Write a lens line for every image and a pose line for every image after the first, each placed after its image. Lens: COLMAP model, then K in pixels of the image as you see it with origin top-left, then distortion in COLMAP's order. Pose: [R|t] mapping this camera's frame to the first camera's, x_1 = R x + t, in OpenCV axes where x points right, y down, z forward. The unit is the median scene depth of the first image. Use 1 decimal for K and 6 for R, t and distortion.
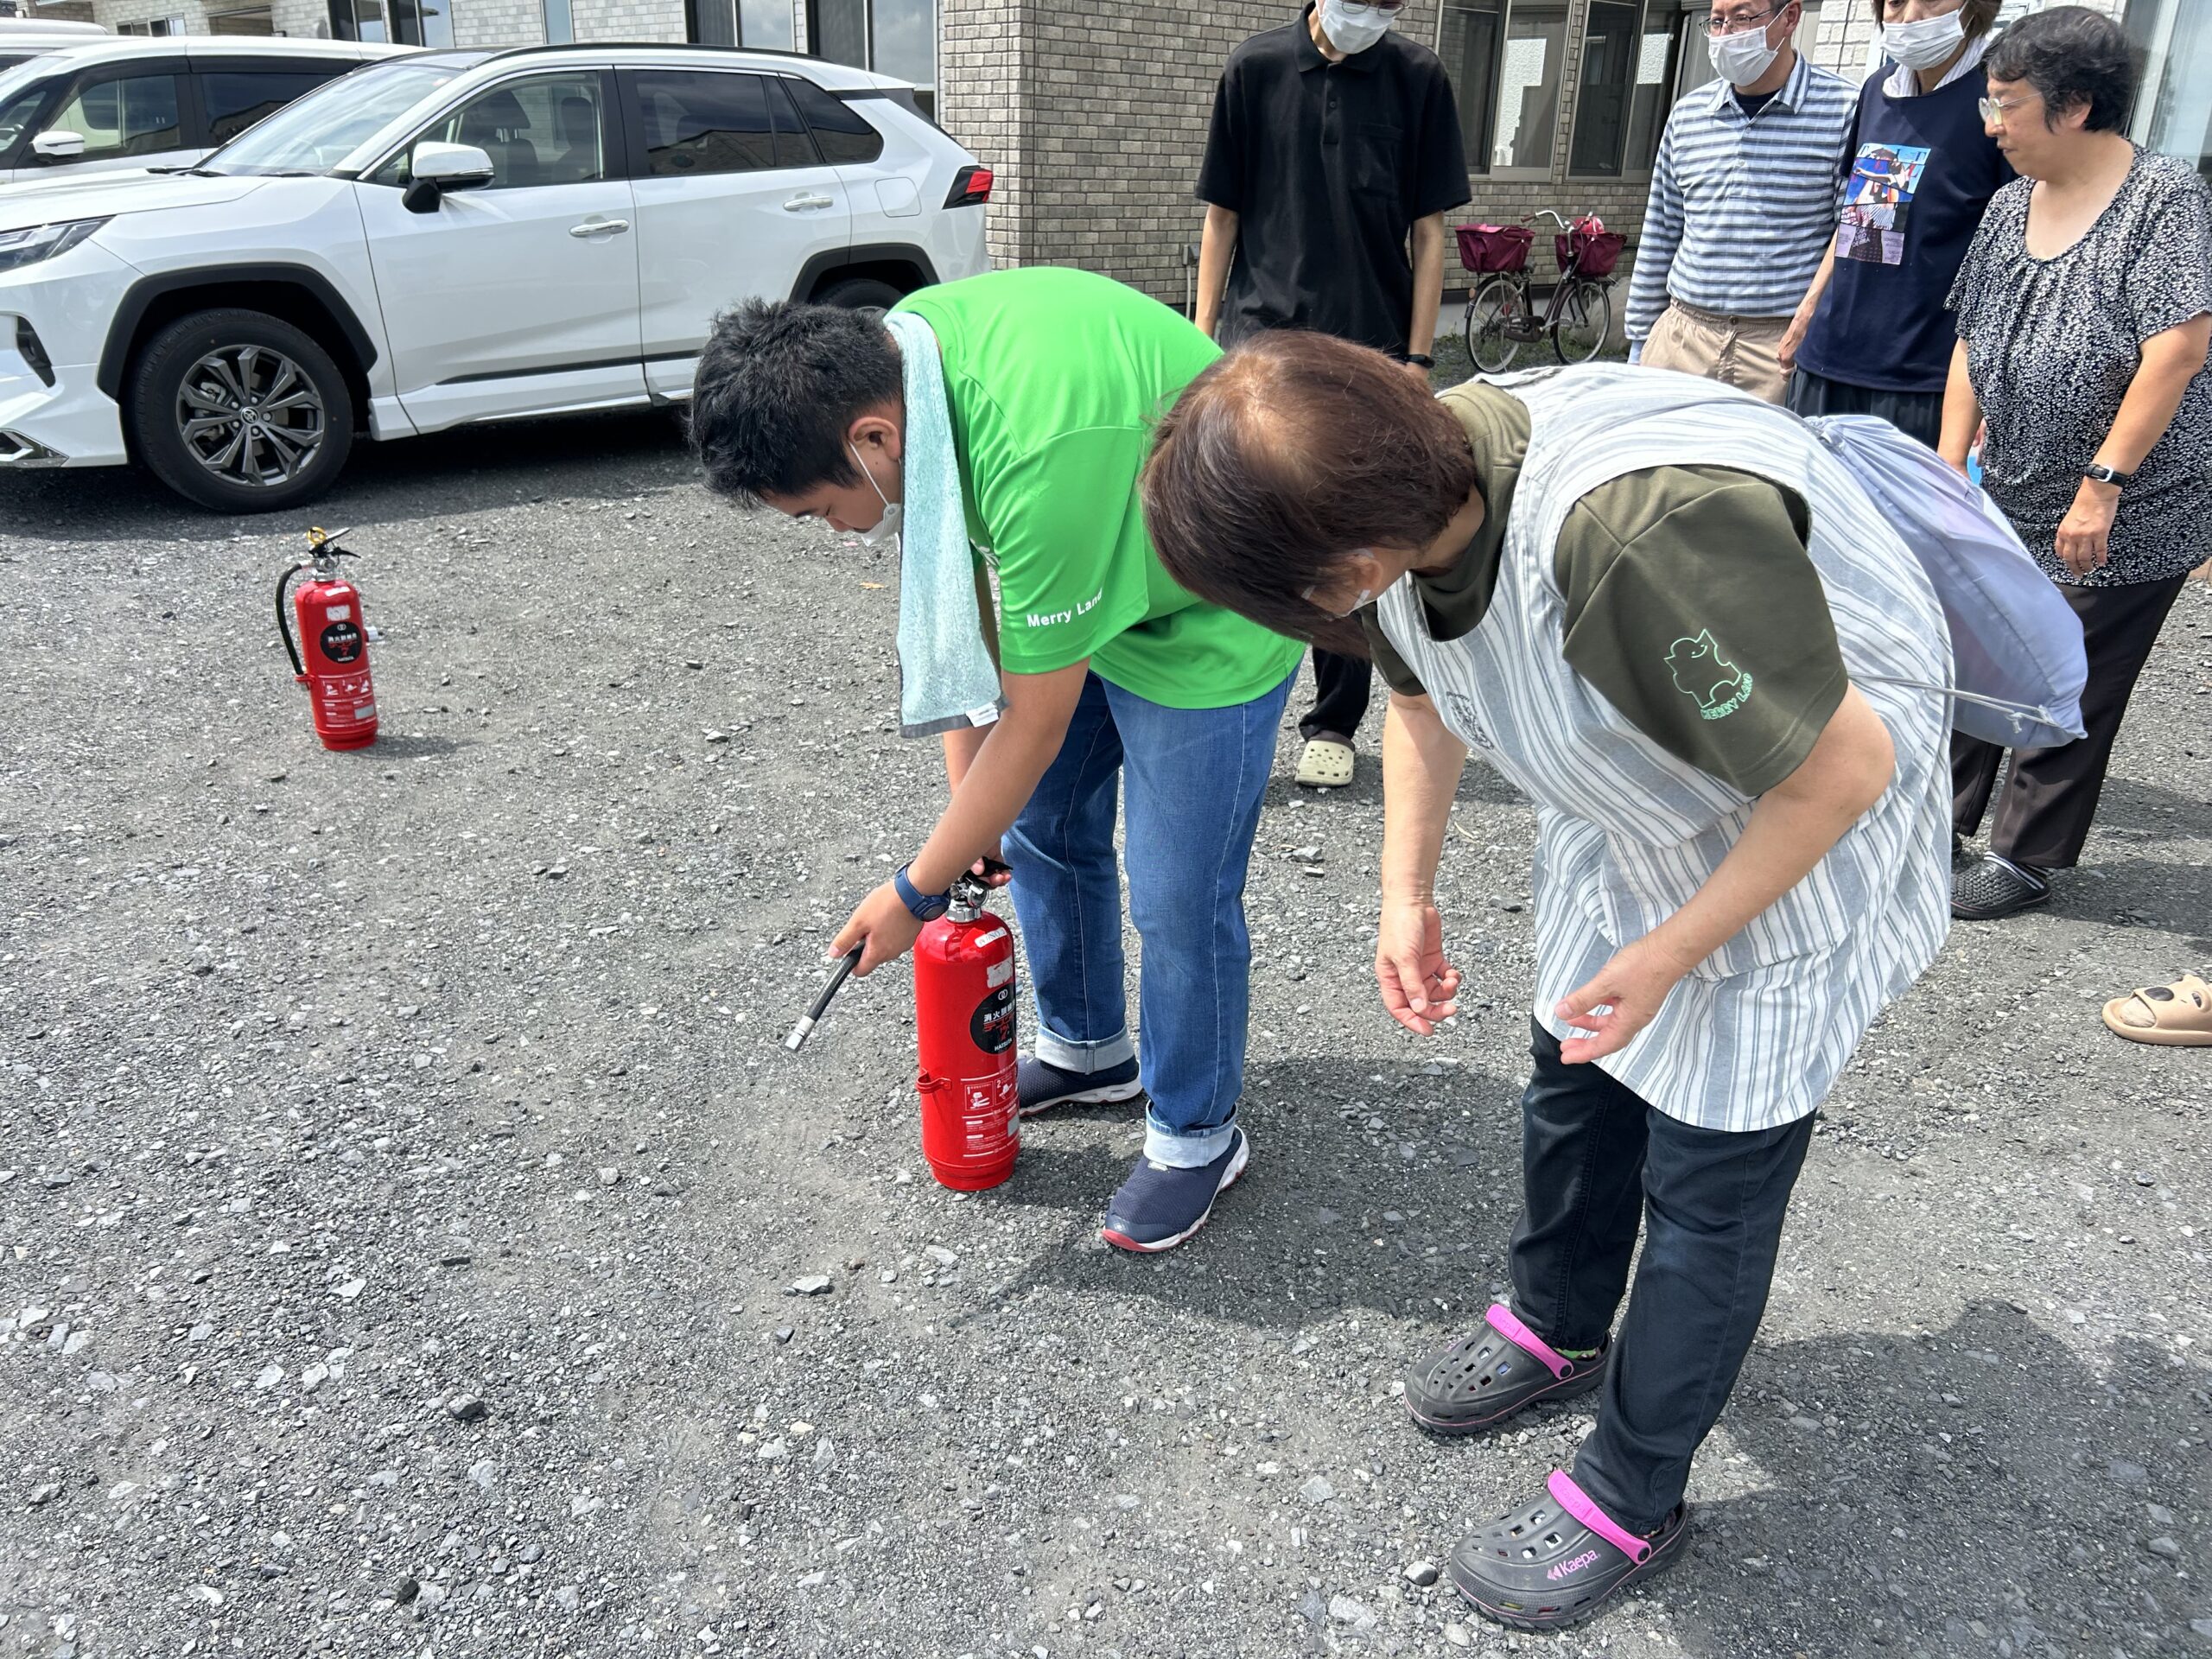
lens RADIAL K [[1701.7, 0, 1102.7], [0, 1701.7, 827.6], [0, 0, 1]] dist [0.032613, -0.034186]
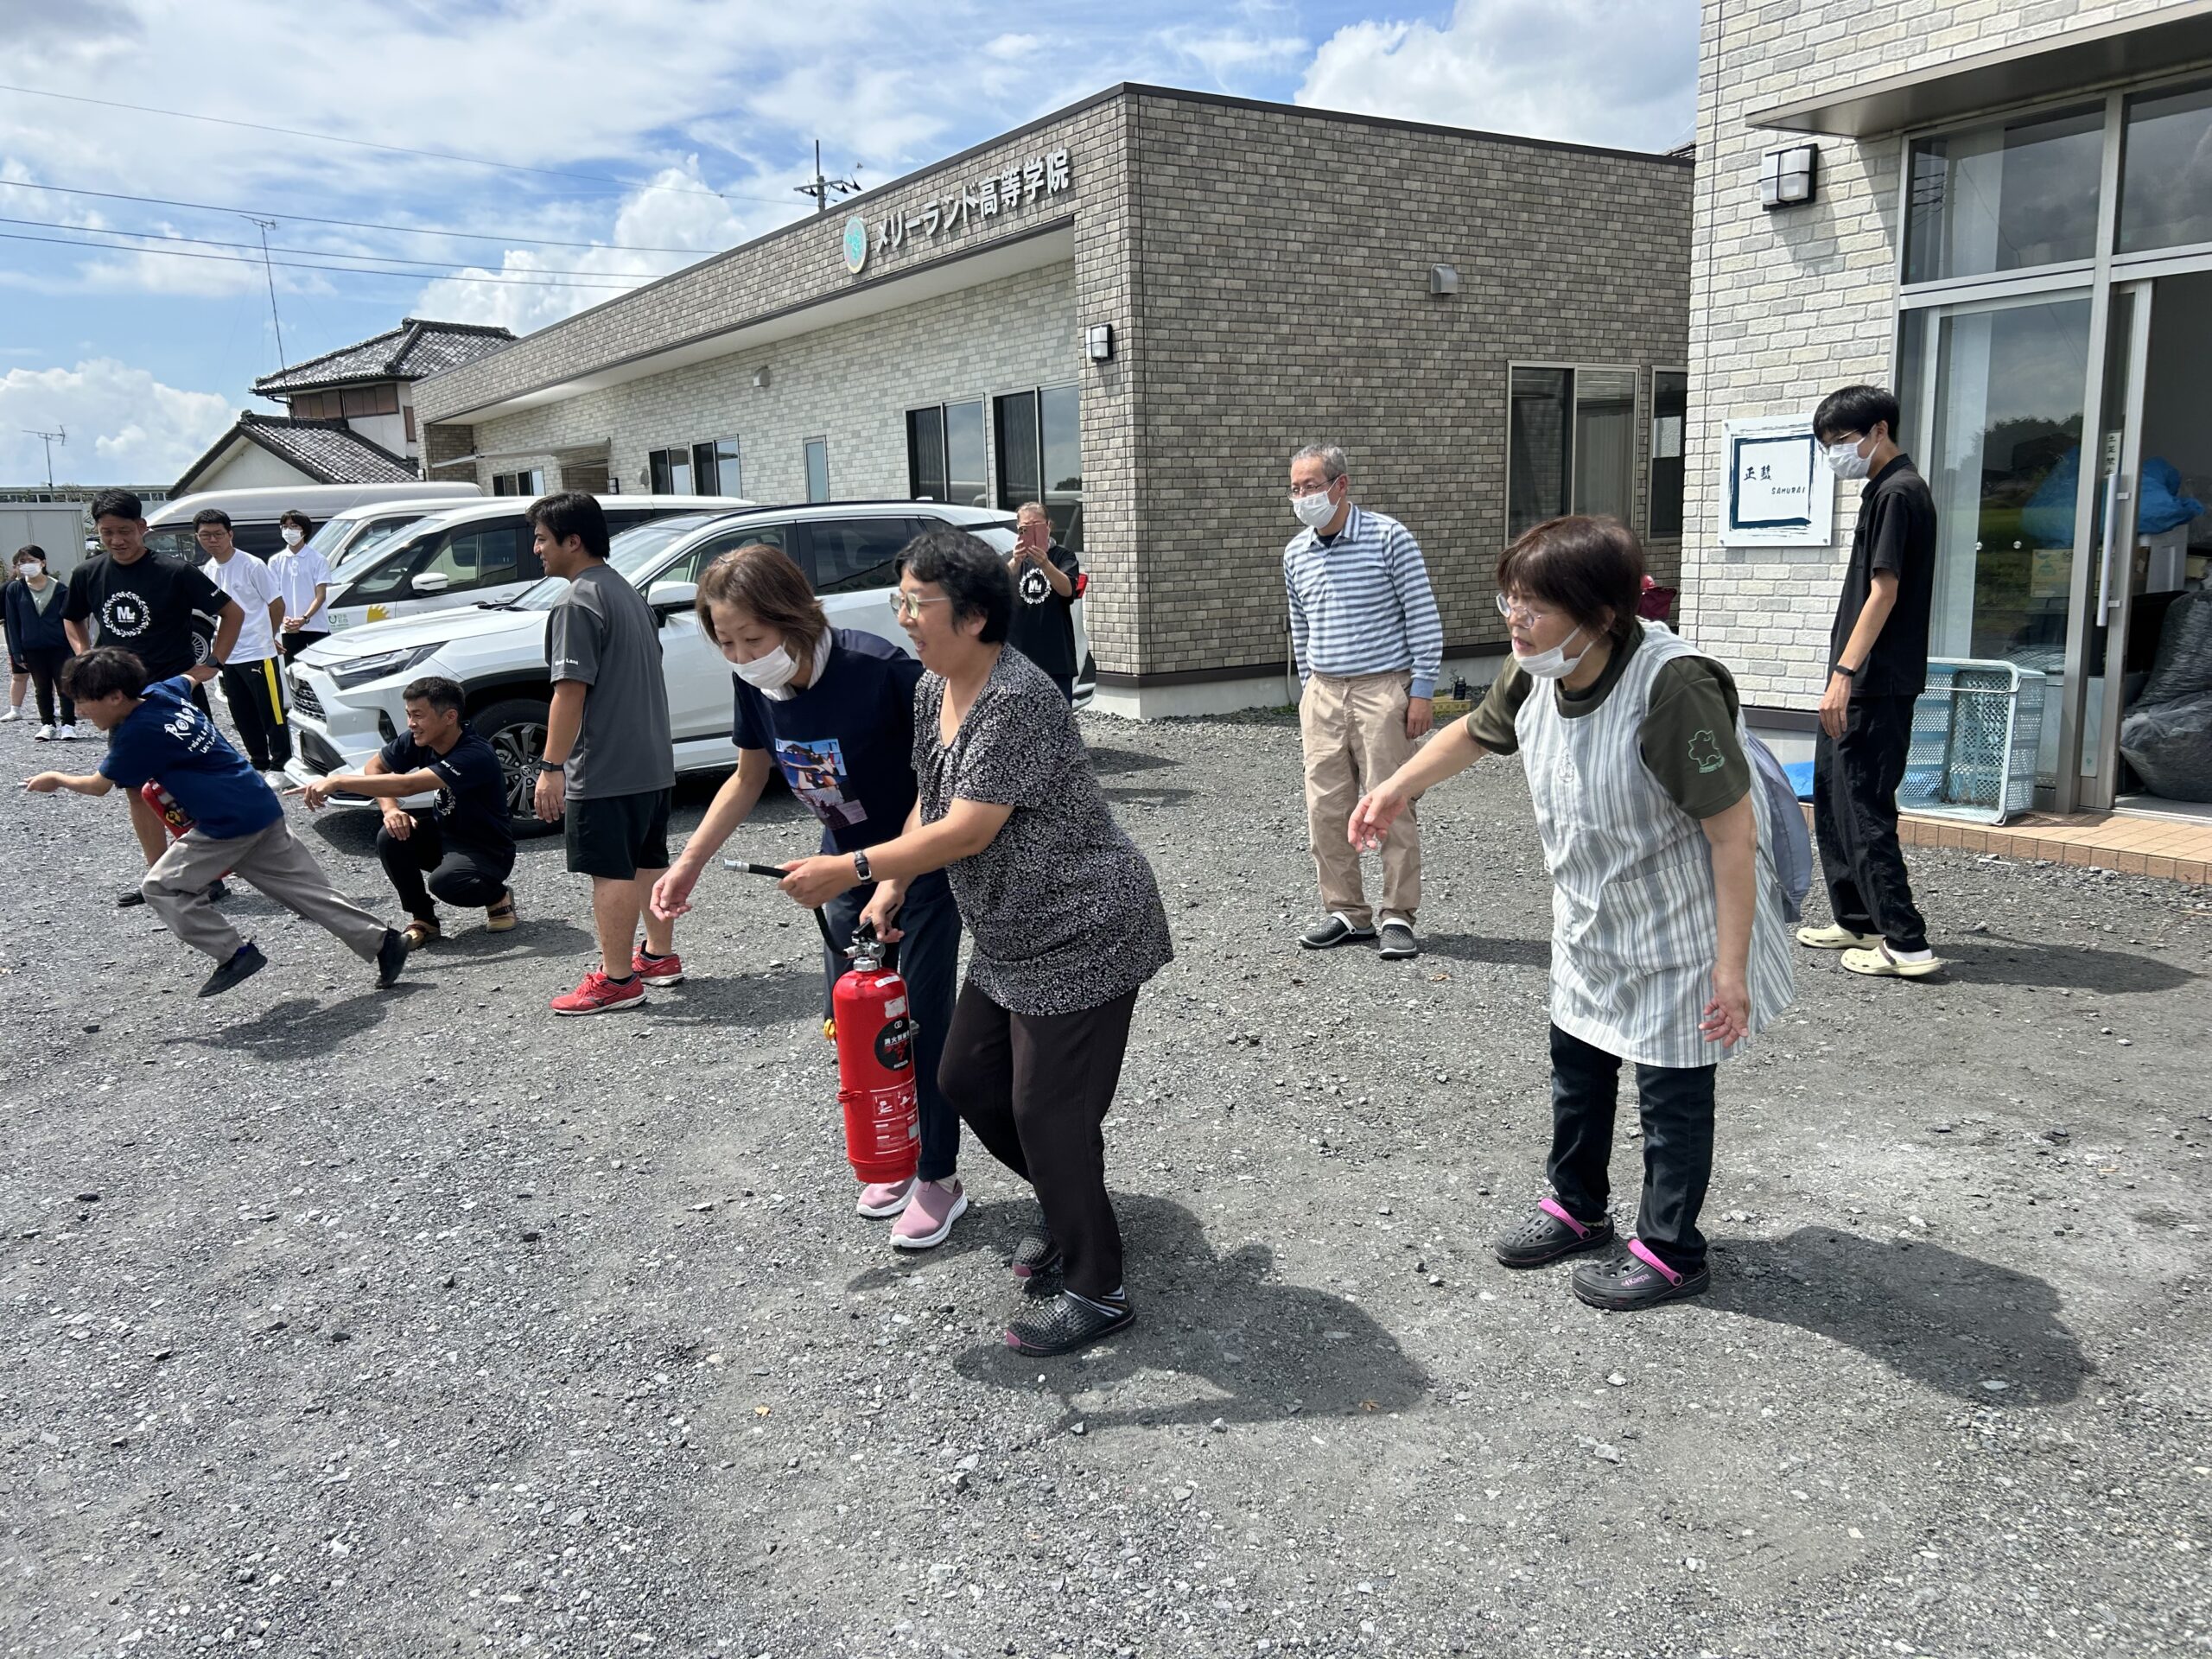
lens RADIAL K [[1701.7, 0, 1106.3], [0, 1701.7, 832.9], [0, 0, 1]] dist [0.032613, -0.034186]
pose [[0.987011, -0.022535, -0.159064, 0.168112], [-0.008962, 0.980848, -0.194568, 0.067603], [0.160402, 0.193466, 0.967906, -0.236481]]
